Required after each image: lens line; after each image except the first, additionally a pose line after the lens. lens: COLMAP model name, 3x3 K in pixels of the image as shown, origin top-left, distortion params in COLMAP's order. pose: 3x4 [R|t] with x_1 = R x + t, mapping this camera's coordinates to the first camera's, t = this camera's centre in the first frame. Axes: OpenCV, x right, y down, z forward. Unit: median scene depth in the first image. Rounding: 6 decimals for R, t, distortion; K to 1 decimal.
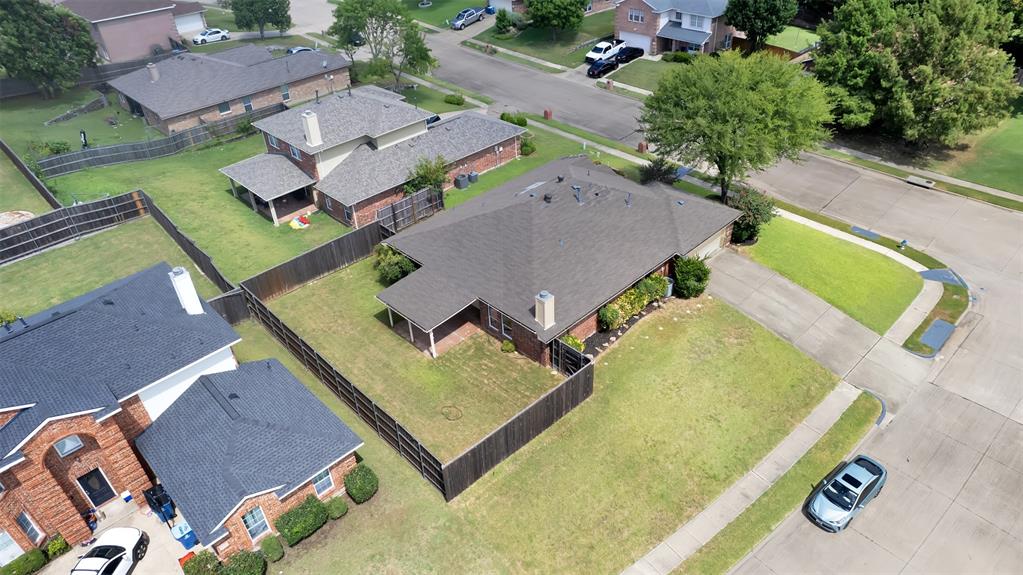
lens RADIAL K [[662.9, 0, 514.3], [0, 662.9, 293.1], [0, 0, 1]] dist [-0.064232, 0.053676]
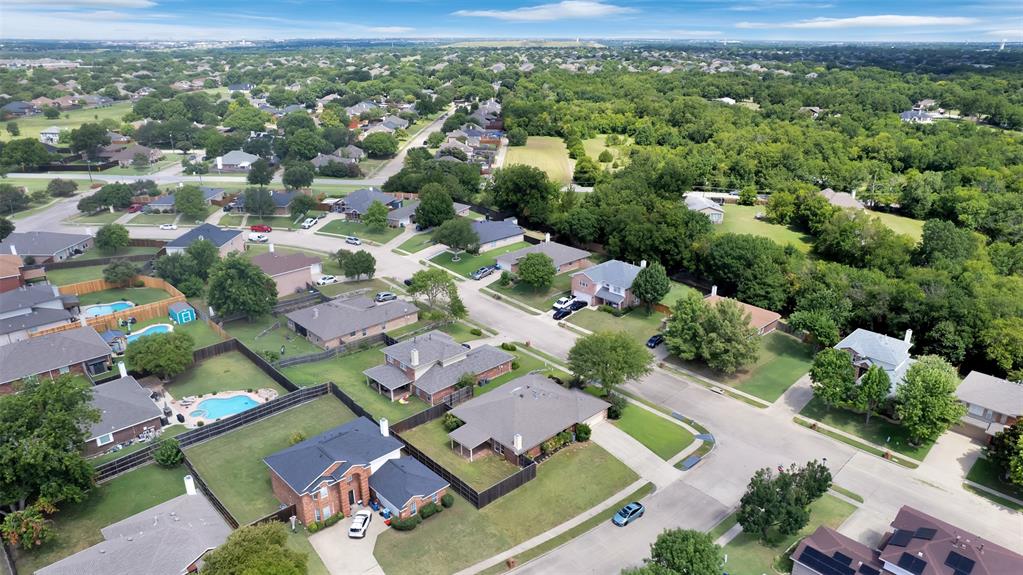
lens RADIAL K [[662.9, 0, 514.3], [0, 662.9, 293.1], [0, 0, 1]] dist [-0.064232, 0.053676]
pose [[0.999177, 0.040300, 0.004617, -0.001001], [-0.037761, 0.965665, -0.257031, 0.087965], [-0.014816, 0.256645, 0.966392, -1.102492]]
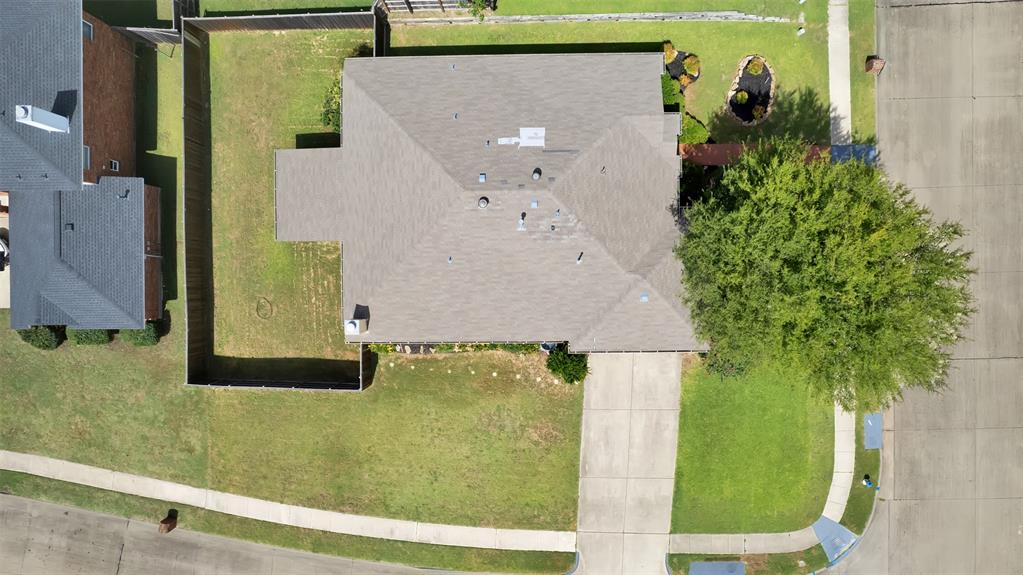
lens RADIAL K [[662.9, 0, 514.3], [0, 662.9, 293.1], [0, 0, 1]] dist [-0.064232, 0.053676]
pose [[0.716389, 0.697513, 0.016226, 0.114933], [-0.403632, 0.395361, 0.825089, -0.616491], [0.569095, -0.597633, 0.564770, 0.436765]]
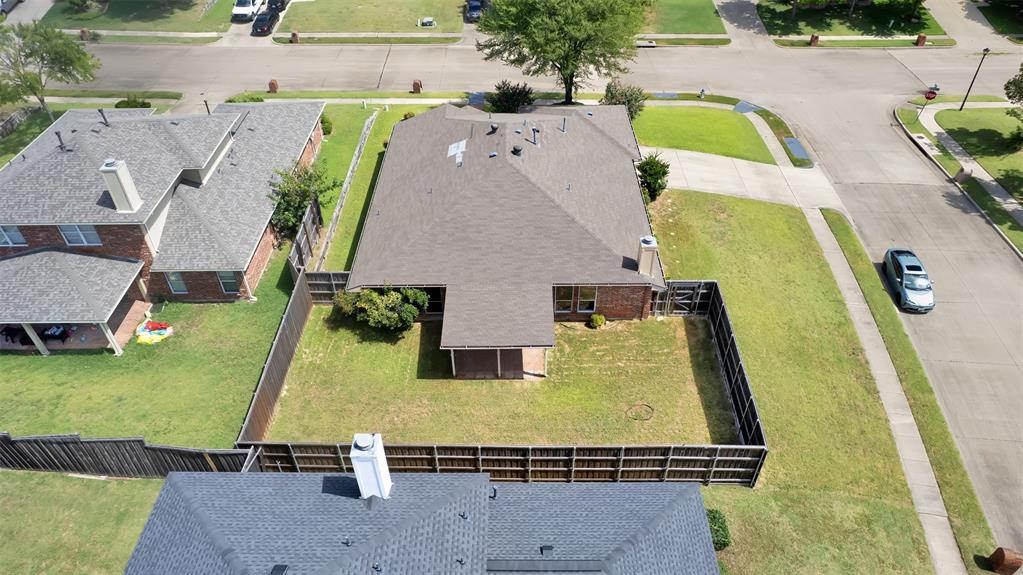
lens RADIAL K [[662.9, 0, 514.3], [0, 662.9, 293.1], [0, 0, 1]] dist [-0.064232, 0.053676]
pose [[0.704373, -0.447131, 0.551301, -0.410179], [0.402808, 0.891285, 0.208224, -0.130713], [-0.584469, 0.075401, 0.807905, 0.281125]]
